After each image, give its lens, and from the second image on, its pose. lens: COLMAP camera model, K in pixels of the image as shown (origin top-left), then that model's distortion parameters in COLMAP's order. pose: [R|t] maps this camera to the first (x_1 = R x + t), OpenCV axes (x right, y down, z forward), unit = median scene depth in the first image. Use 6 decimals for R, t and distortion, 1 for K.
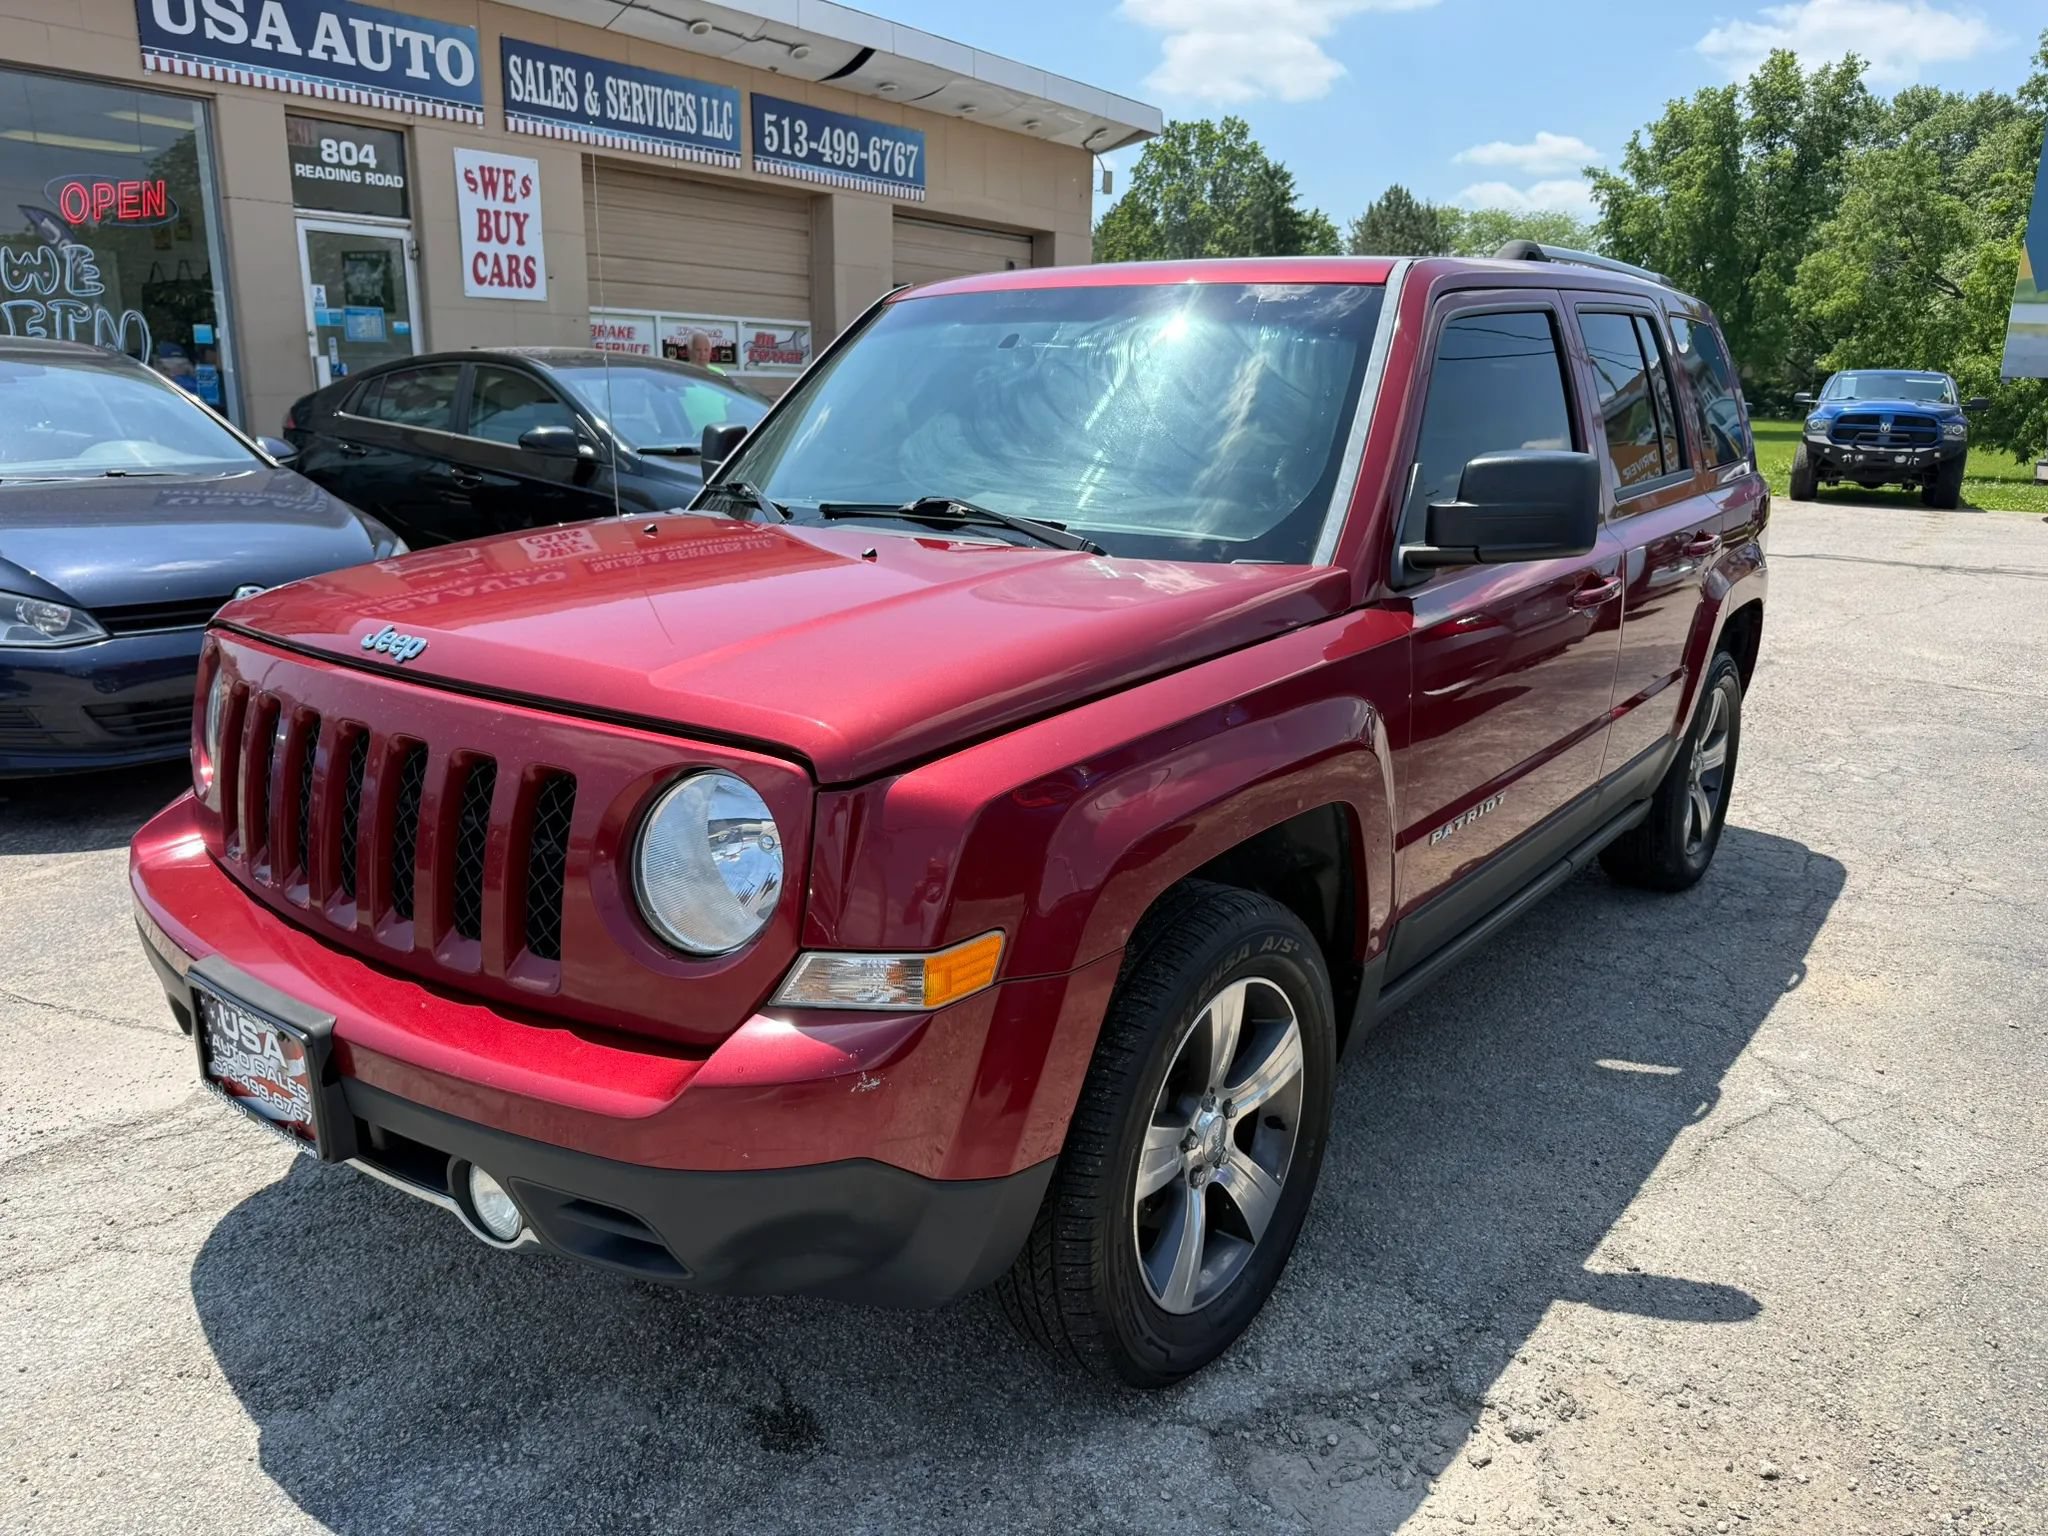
lens RADIAL K [[1444.8, 0, 1020.2], [0, 1444.8, 774.7], [0, 0, 1]] dist [0.007434, -0.013880]
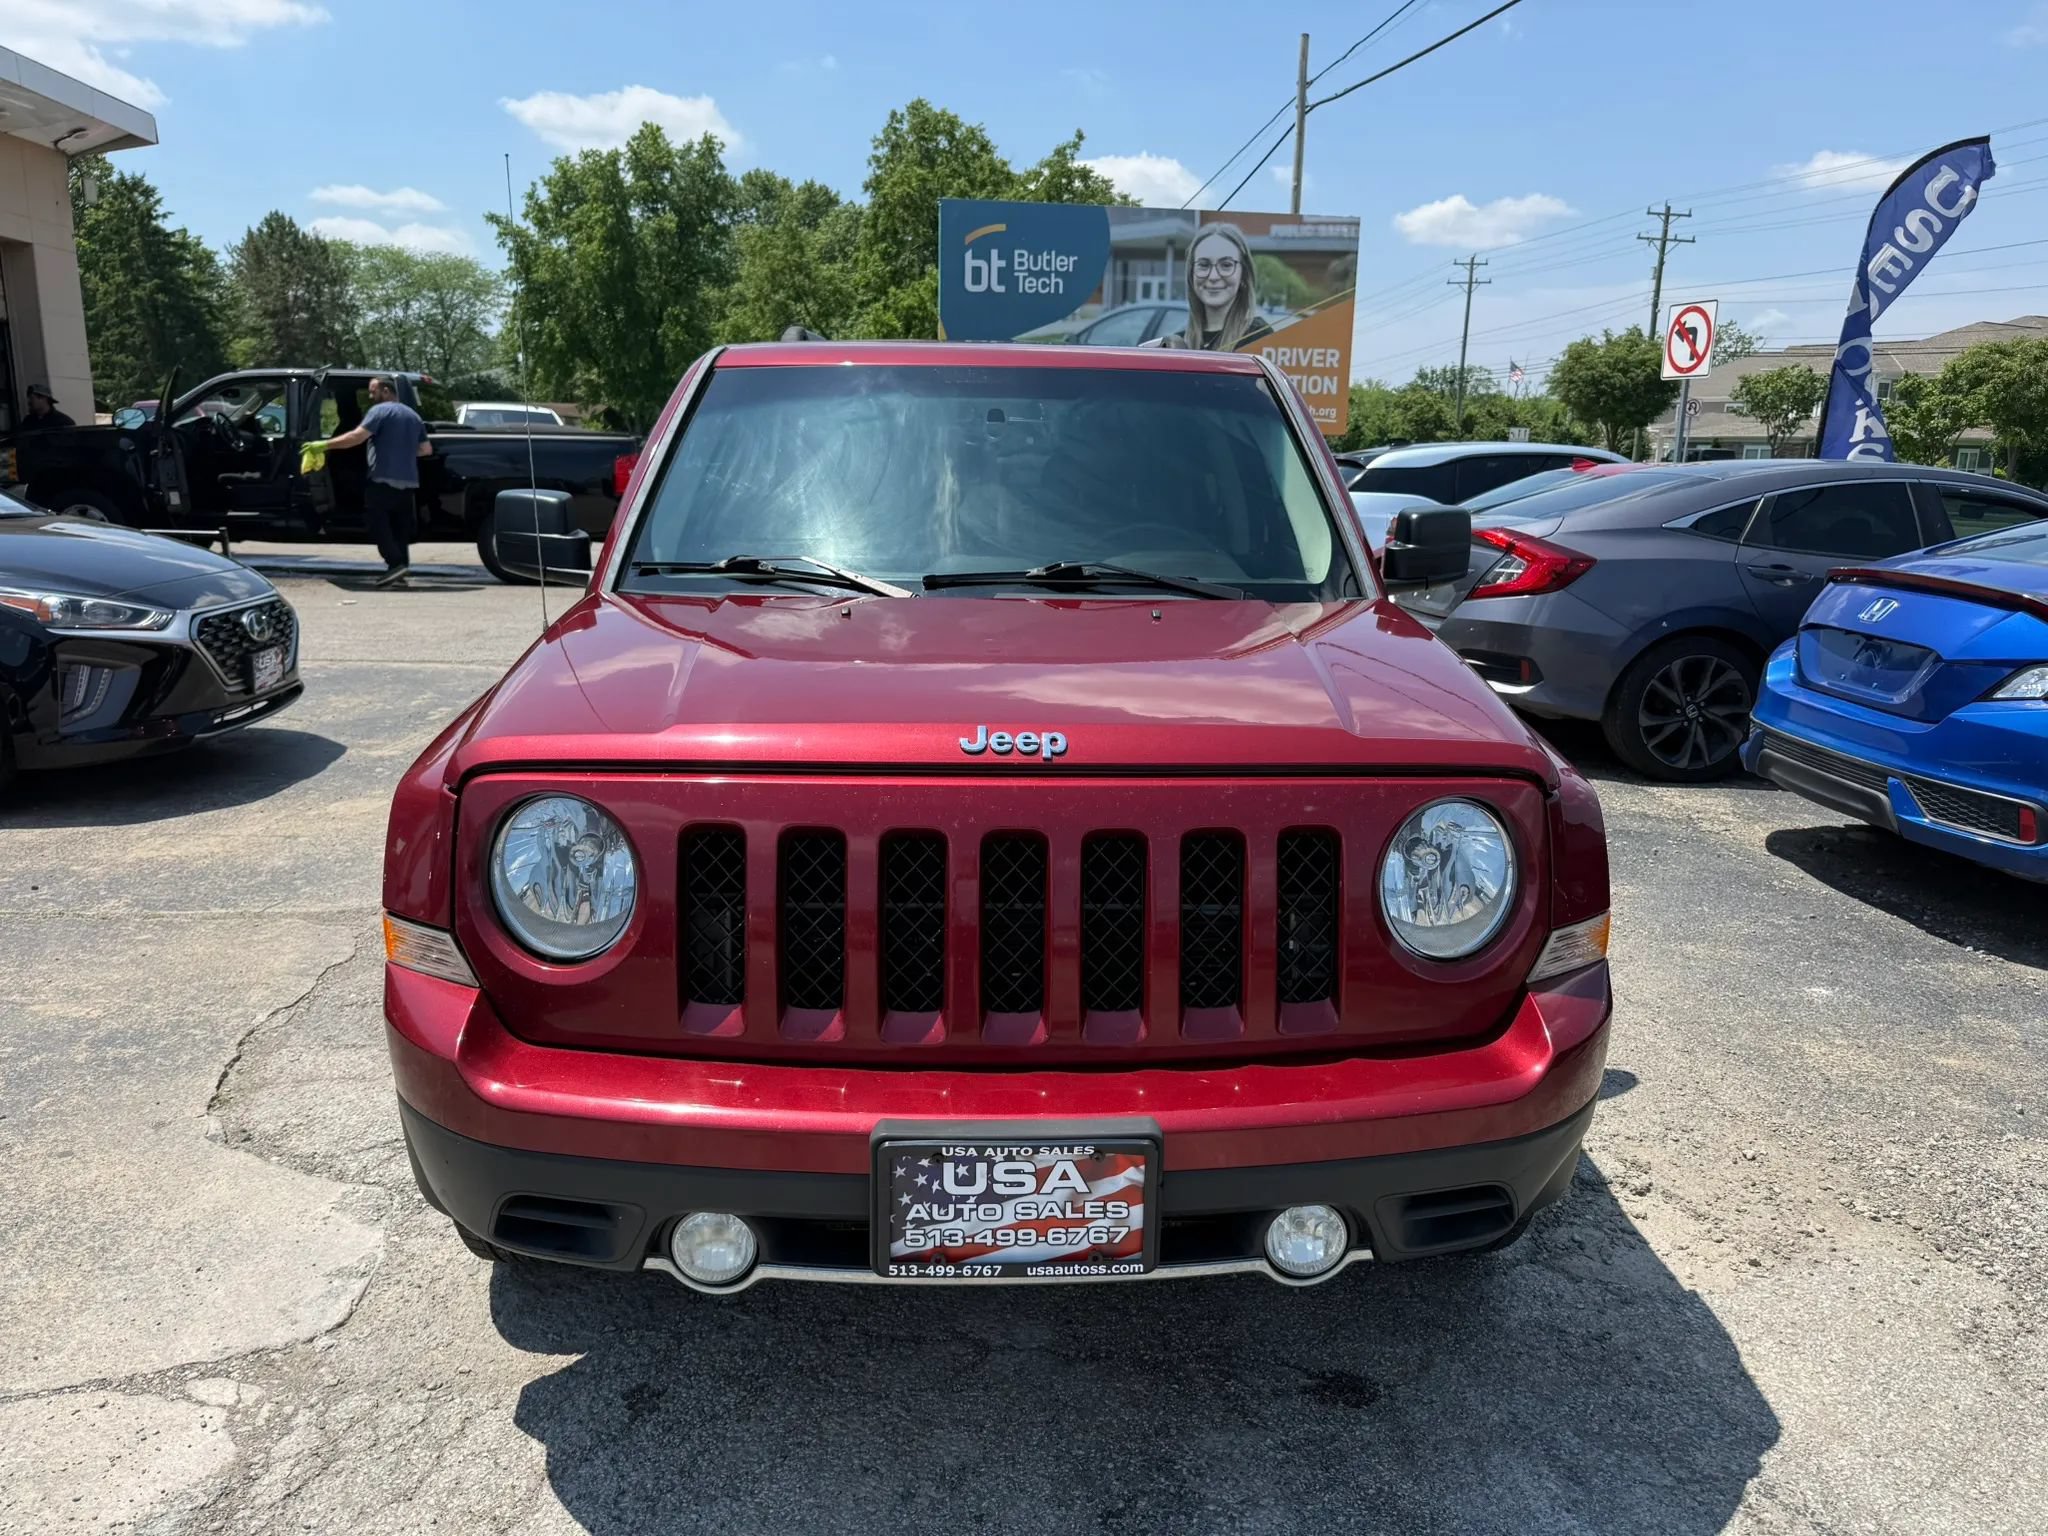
lens RADIAL K [[1444.8, 0, 1022.5], [0, 1444.8, 783.4], [0, 0, 1]] dist [0.007434, -0.013880]
pose [[0.767262, -0.148026, 0.624017, -0.585982], [0.160893, 0.986310, 0.036142, -0.055215], [-0.620824, 0.072670, 0.780574, 0.144879]]
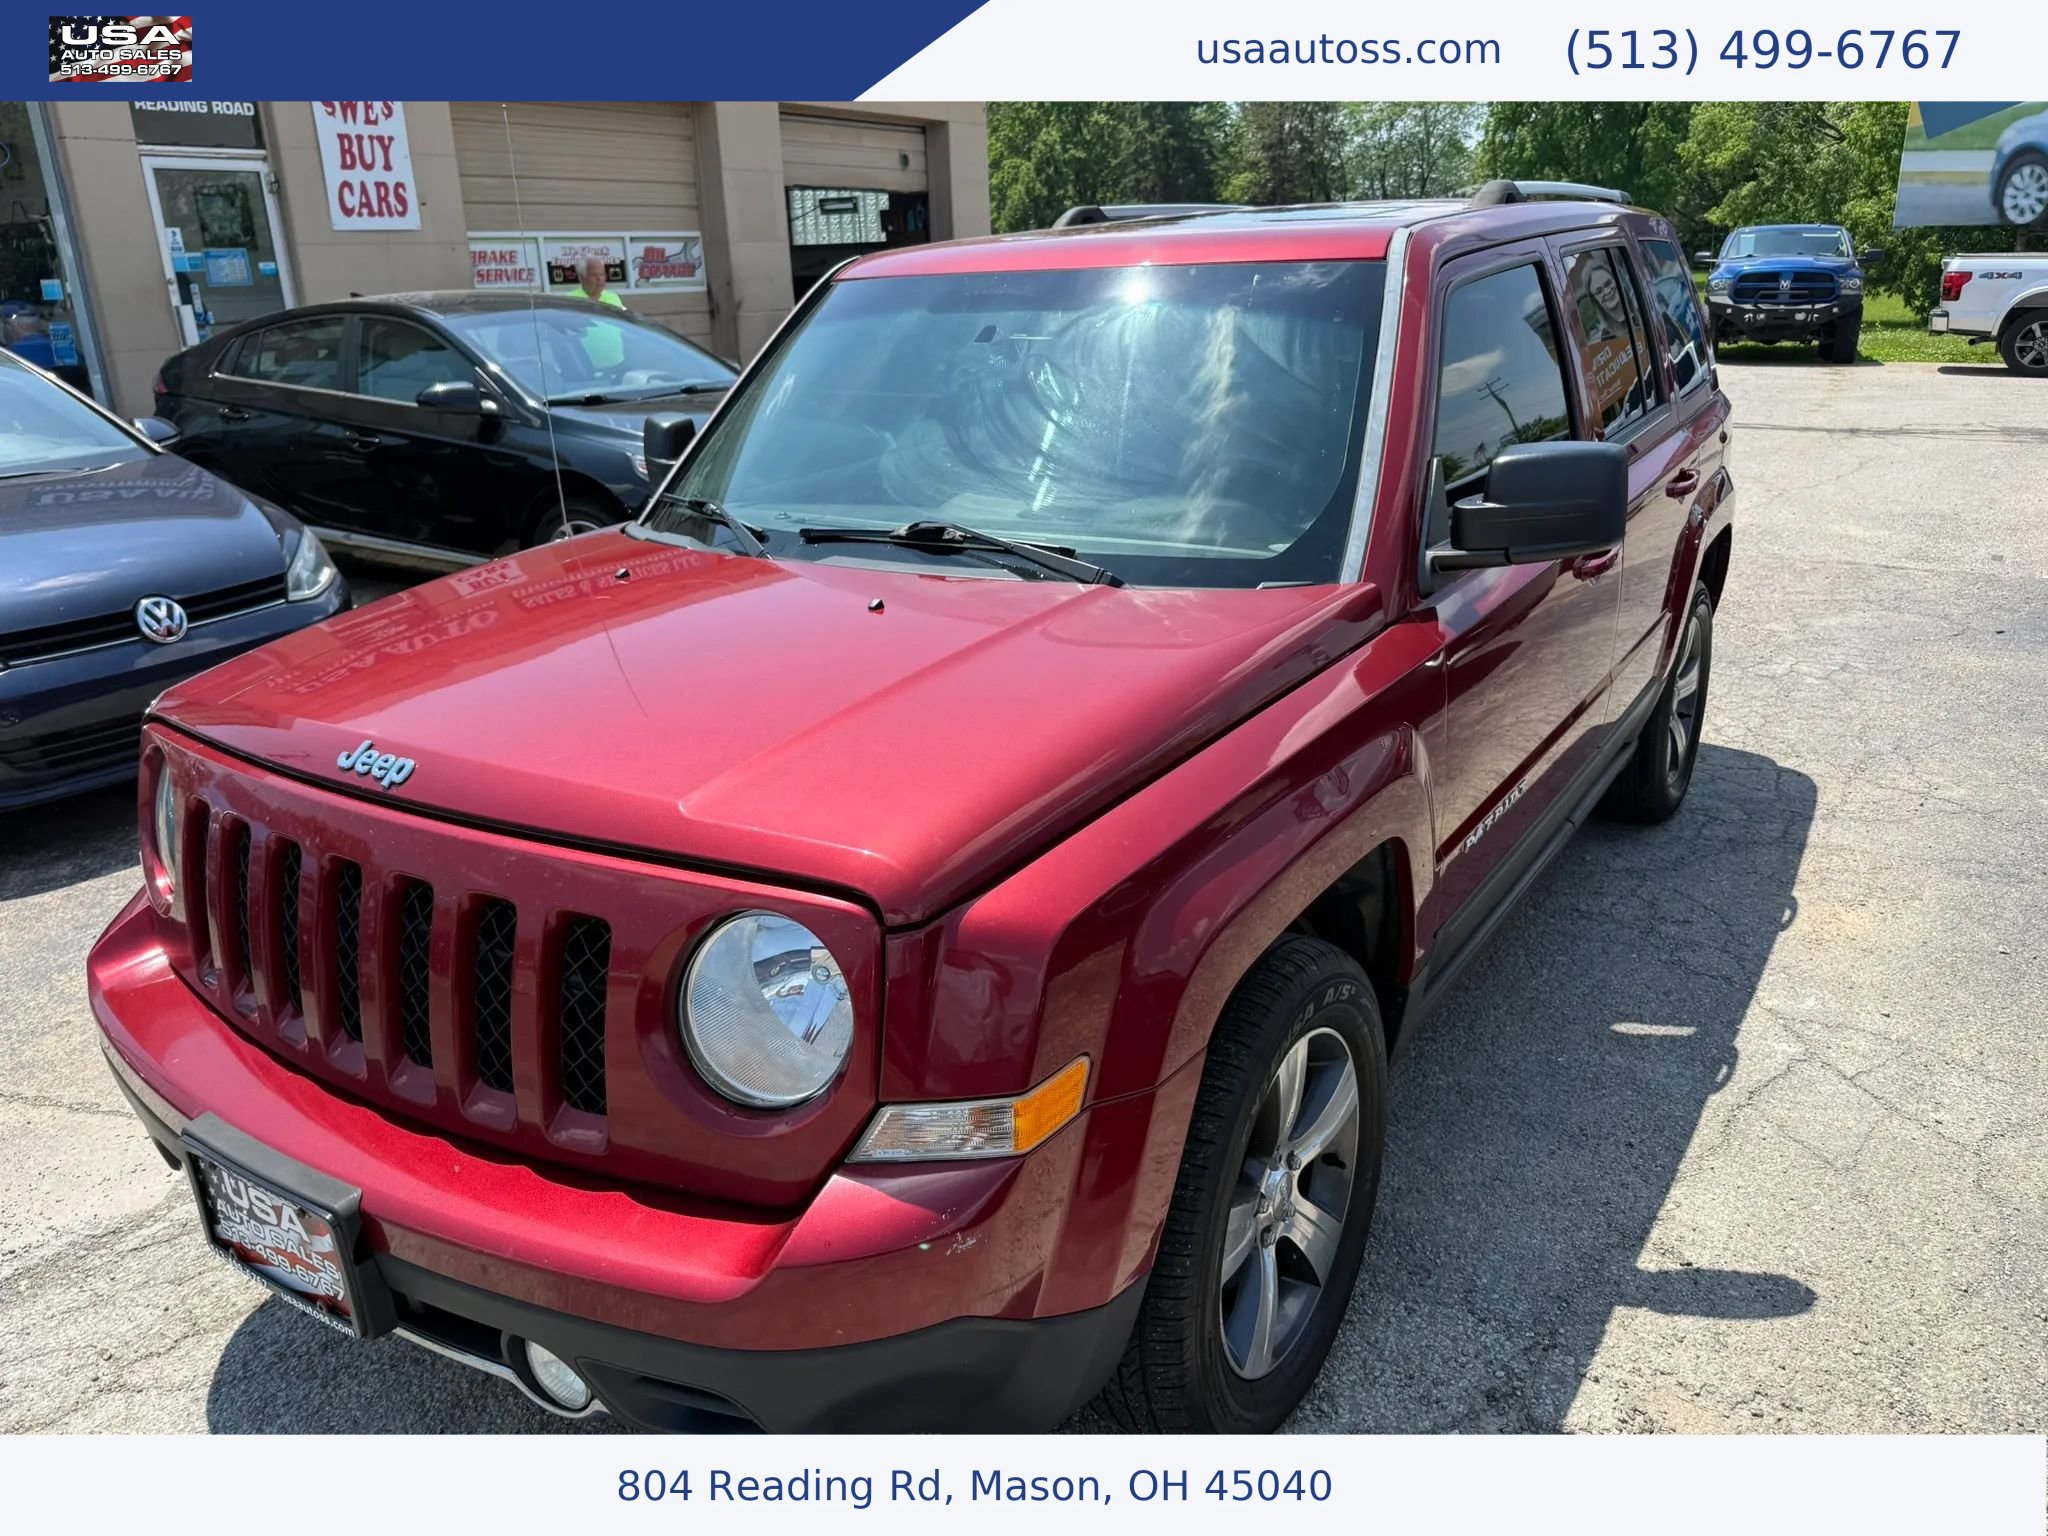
lens RADIAL K [[1444.8, 0, 1030.4], [0, 1444.8, 778.6], [0, 0, 1]] dist [0.007434, -0.013880]
pose [[0.995862, -0.070165, 0.057754, -0.044132], [0.065590, 0.994823, 0.077626, -0.070958], [-0.062901, -0.073517, 0.995308, 0.040823]]
